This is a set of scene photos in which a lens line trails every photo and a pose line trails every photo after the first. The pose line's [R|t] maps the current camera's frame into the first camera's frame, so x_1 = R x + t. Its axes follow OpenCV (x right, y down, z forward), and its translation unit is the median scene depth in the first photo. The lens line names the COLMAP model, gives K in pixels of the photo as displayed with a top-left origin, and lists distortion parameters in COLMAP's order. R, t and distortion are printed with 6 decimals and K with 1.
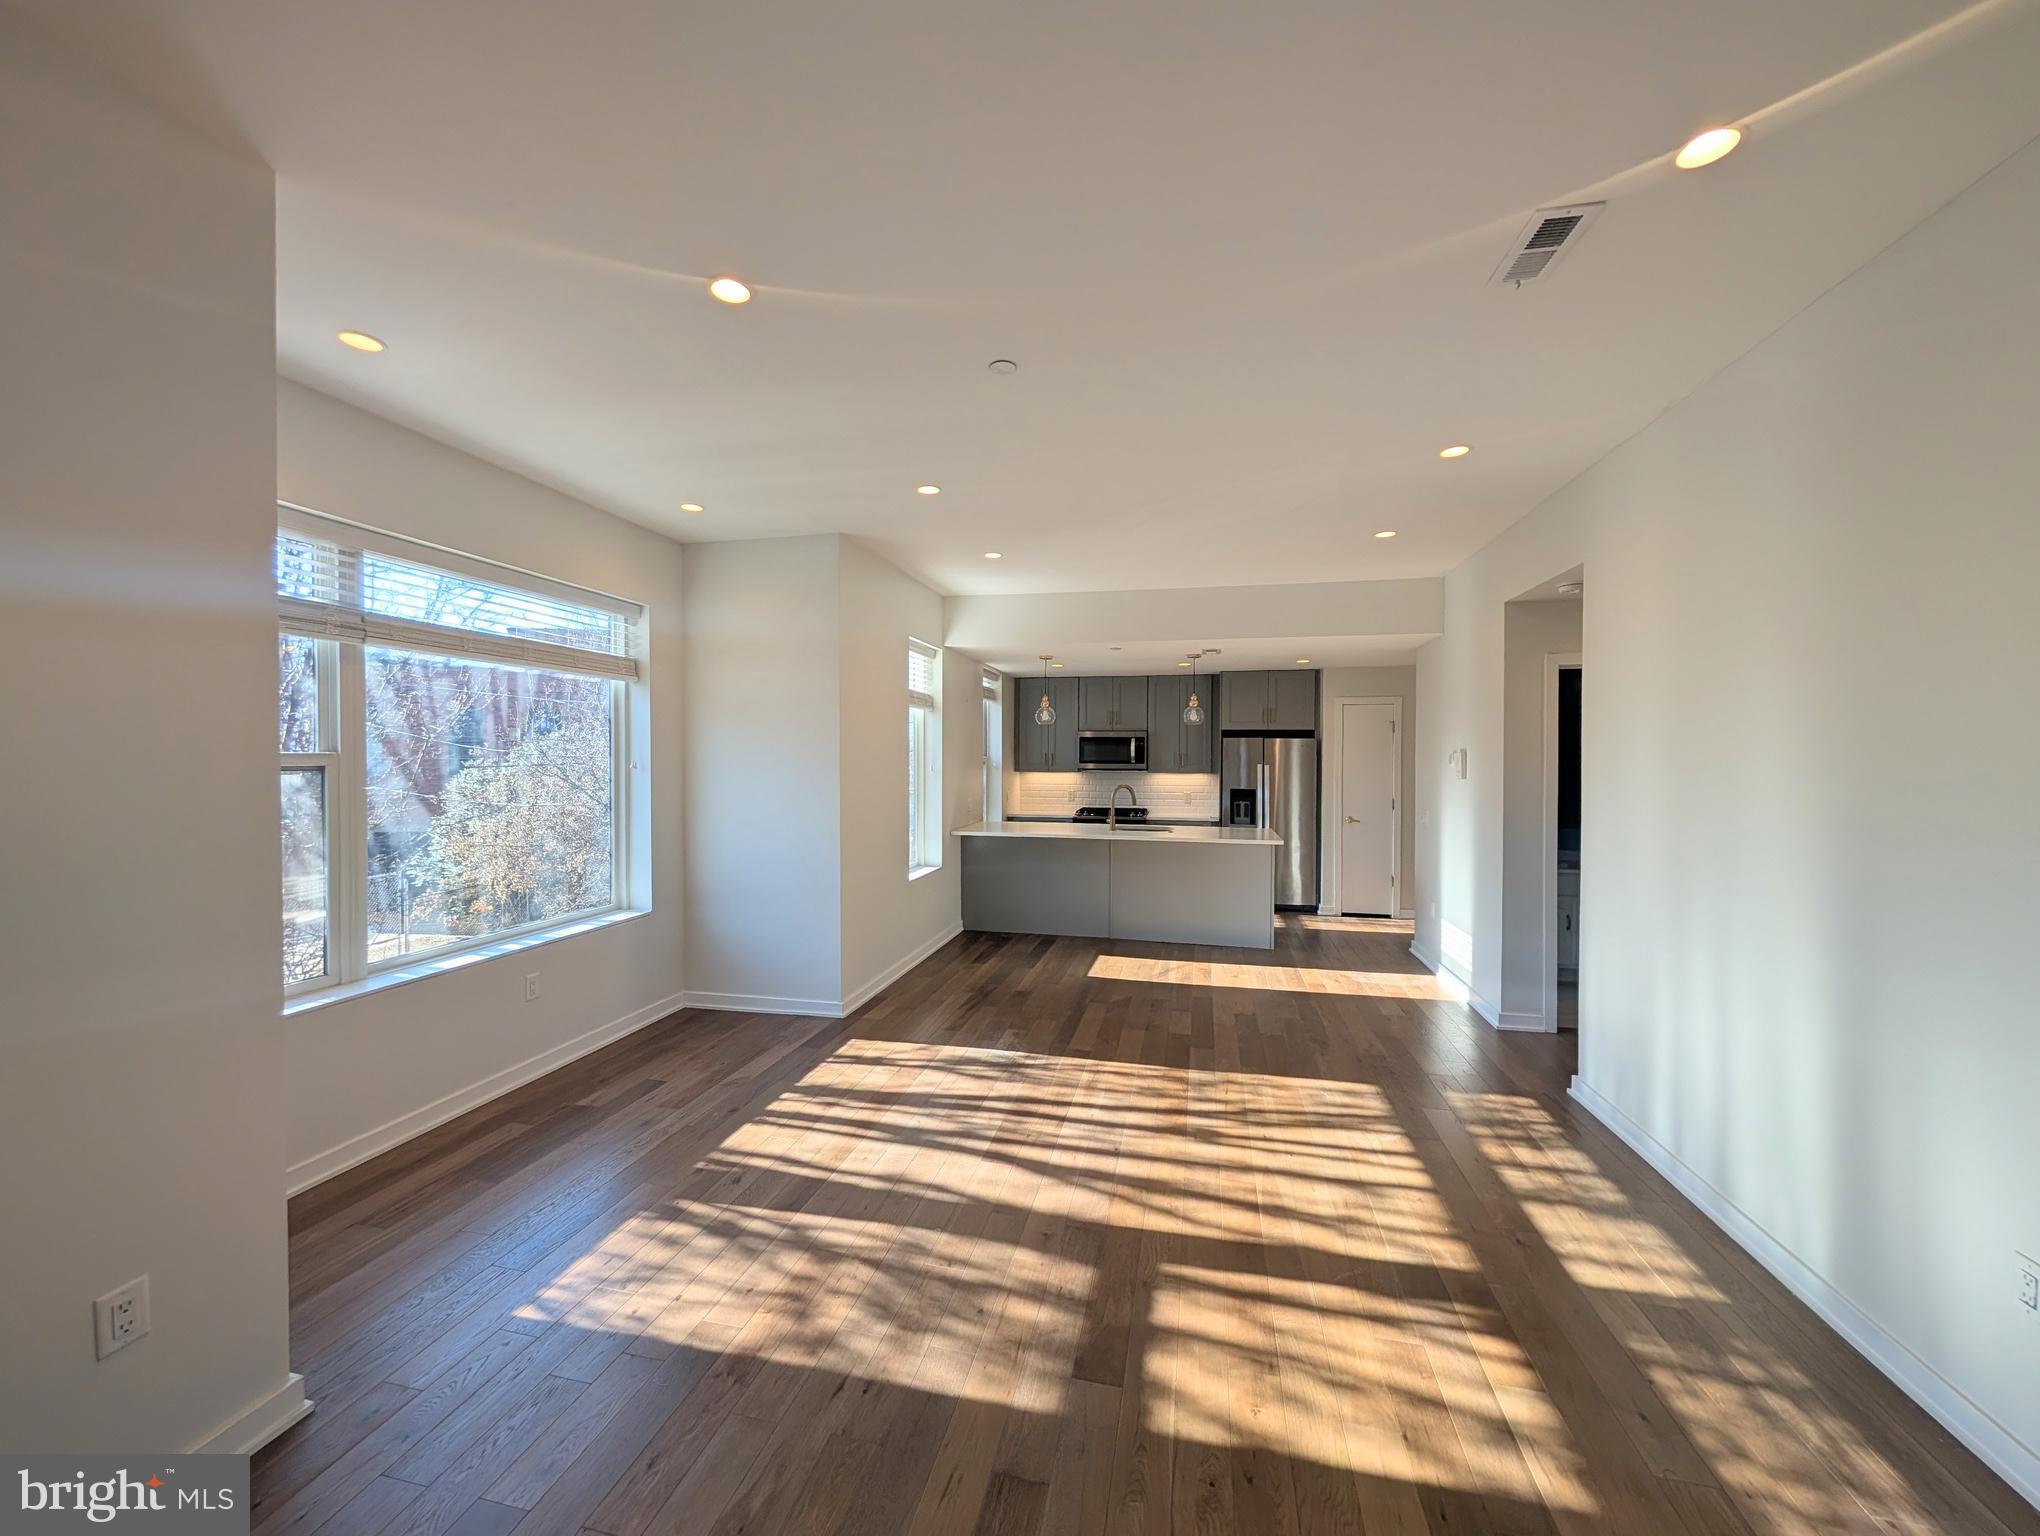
lens RADIAL K [[780.7, 0, 1009.2], [0, 780.7, 767.7], [0, 0, 1]] dist [-0.008085, -0.000223]
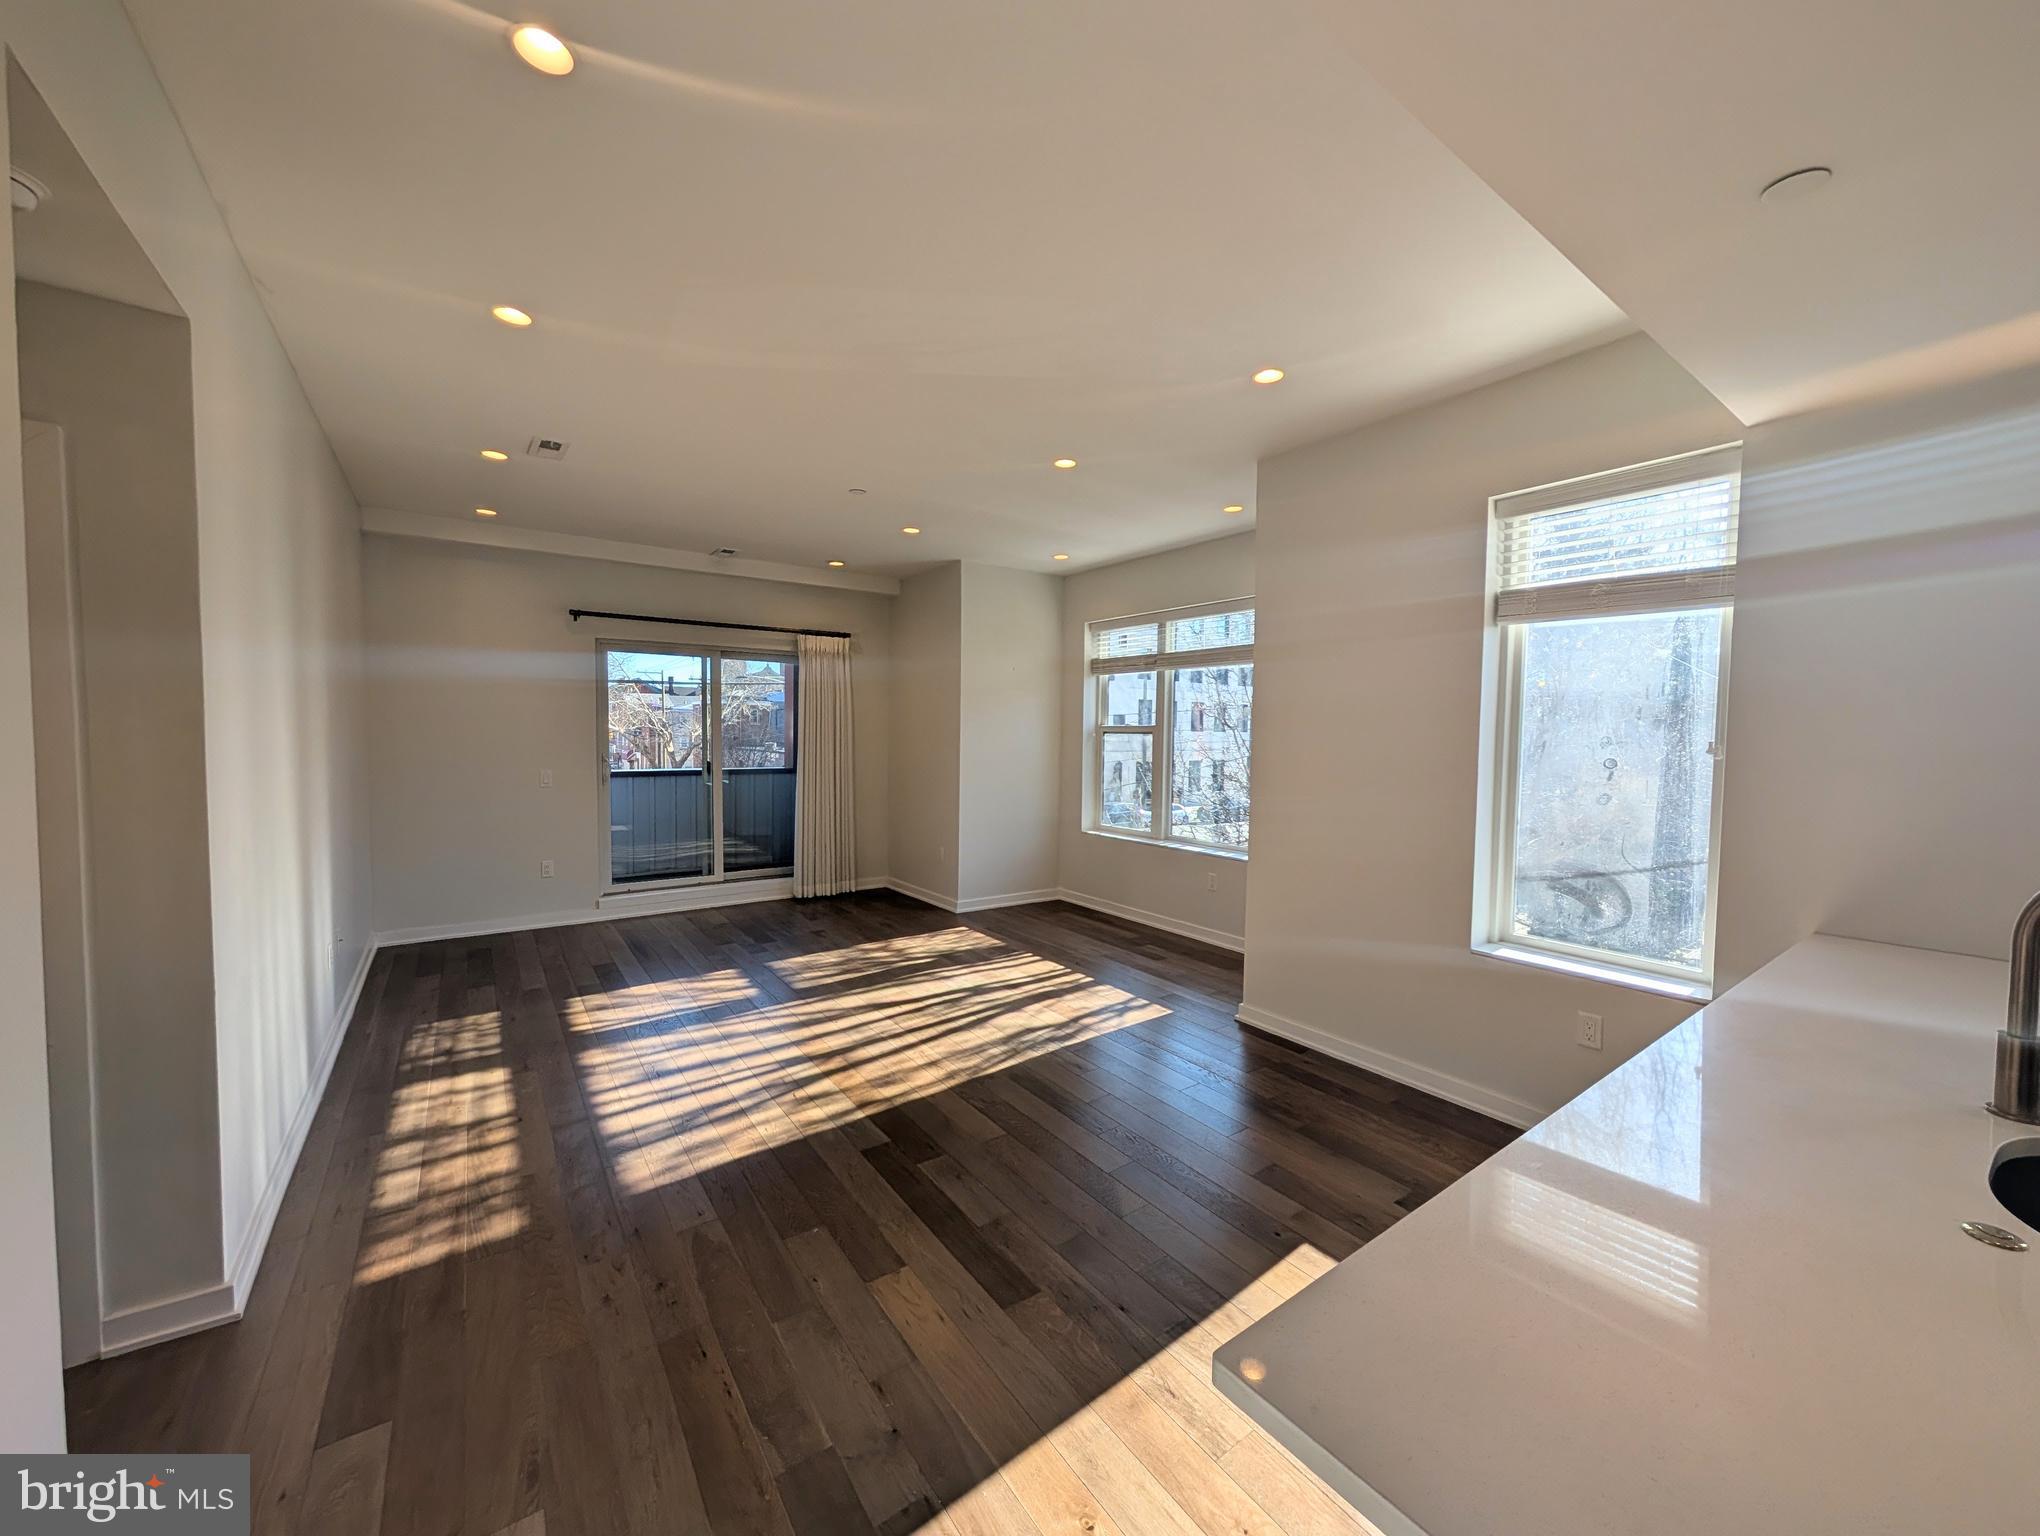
lens RADIAL K [[720.1, 0, 1009.8], [0, 720.1, 763.0], [0, 0, 1]] dist [0.000668, 0.000029]
pose [[-0.643258, 0.020247, -0.765382, 0.849297], [-0.026879, 0.998437, 0.049003, -0.011487], [0.765177, 0.052094, -0.641708, 1.897199]]
